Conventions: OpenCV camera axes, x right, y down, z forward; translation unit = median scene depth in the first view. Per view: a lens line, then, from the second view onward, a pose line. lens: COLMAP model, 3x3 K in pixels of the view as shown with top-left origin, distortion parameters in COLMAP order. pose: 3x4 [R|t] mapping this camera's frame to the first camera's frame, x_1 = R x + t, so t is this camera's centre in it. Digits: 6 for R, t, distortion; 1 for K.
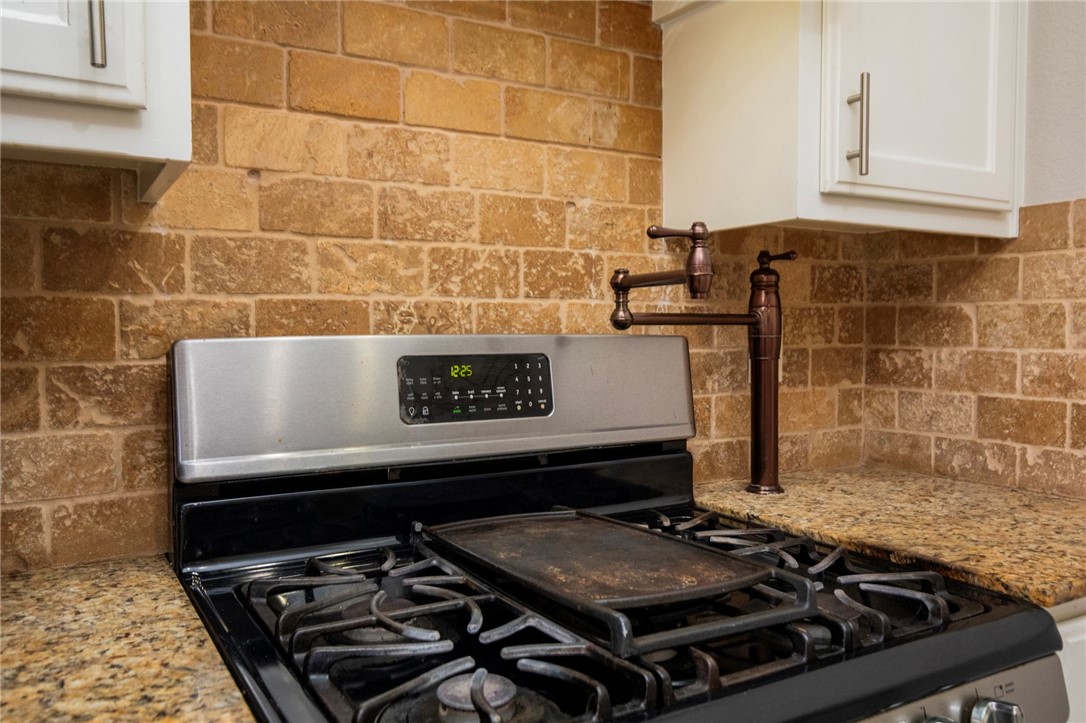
lens RADIAL K [[847.4, 0, 543.0], [0, 847.4, 361.5], [0, 0, 1]] dist [-0.002021, -0.001427]
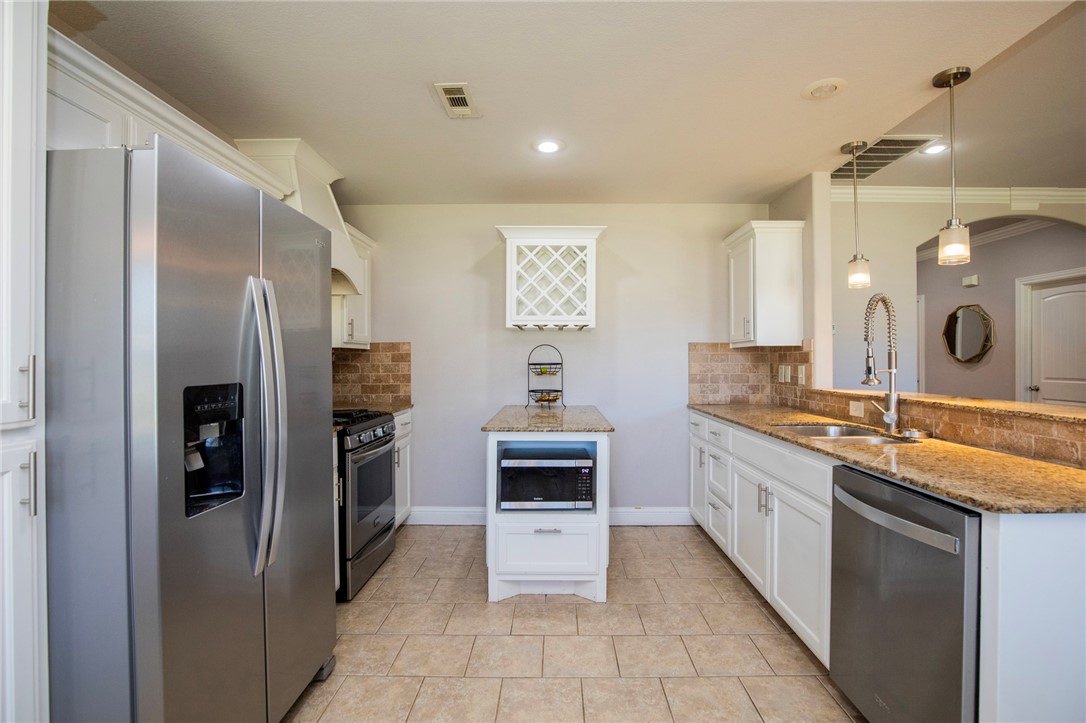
lens RADIAL K [[503.0, 0, 543.0], [0, 503.0, 361.5], [0, 0, 1]] dist [-0.036360, 0.000761]
pose [[0.521612, 0.002071, 0.853180, -1.269941], [0.037330, 0.998984, -0.025247, 0.023426], [-0.852366, 0.045018, 0.521004, -1.219239]]
